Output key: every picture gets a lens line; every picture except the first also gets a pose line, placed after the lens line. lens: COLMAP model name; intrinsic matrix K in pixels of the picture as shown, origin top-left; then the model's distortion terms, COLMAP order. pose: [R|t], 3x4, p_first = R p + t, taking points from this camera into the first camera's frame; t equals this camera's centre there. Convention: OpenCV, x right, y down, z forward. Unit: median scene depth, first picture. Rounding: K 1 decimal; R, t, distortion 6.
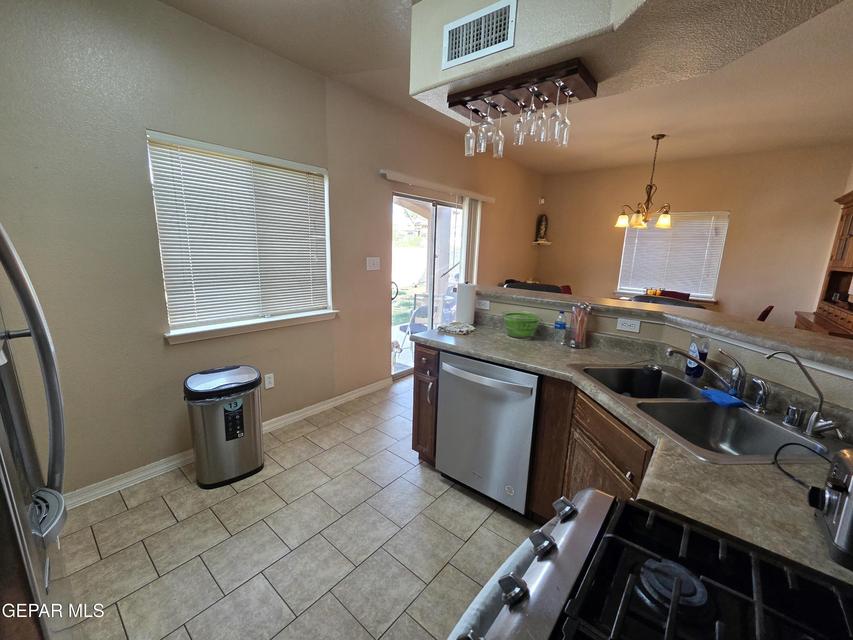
lens RADIAL K [[350.9, 0, 426.5], [0, 350.9, 320.0], [0, 0, 1]] dist [0.000400, 0.000445]
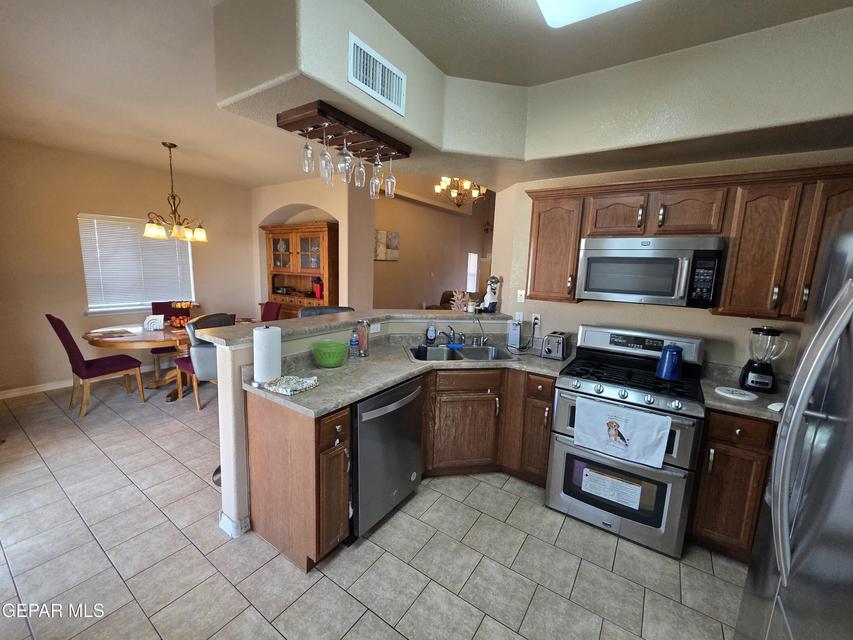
lens RADIAL K [[350.9, 0, 426.5], [0, 350.9, 320.0], [0, 0, 1]] dist [0.000400, 0.000445]
pose [[-0.093932, -0.190807, 0.977123, -0.819281], [0.166822, 0.964569, 0.204393, -0.274045], [-0.981502, 0.182205, -0.058773, 0.878806]]
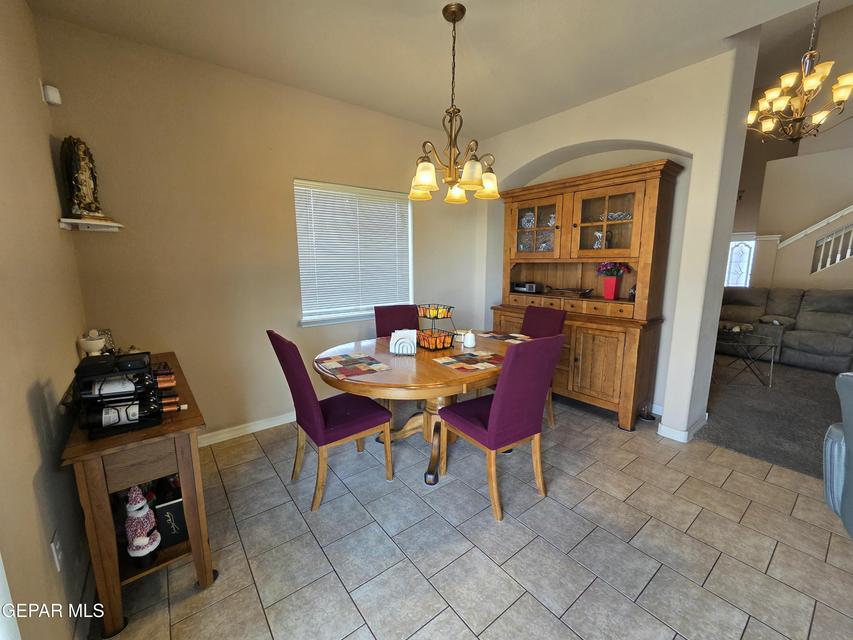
lens RADIAL K [[350.9, 0, 426.5], [0, 350.9, 320.0], [0, 0, 1]] dist [0.000400, 0.000445]
pose [[0.213708, -0.195800, 0.957074, 0.165194], [0.206928, 0.966550, 0.151533, -0.348597], [-0.954730, 0.165662, 0.247076, 1.898956]]
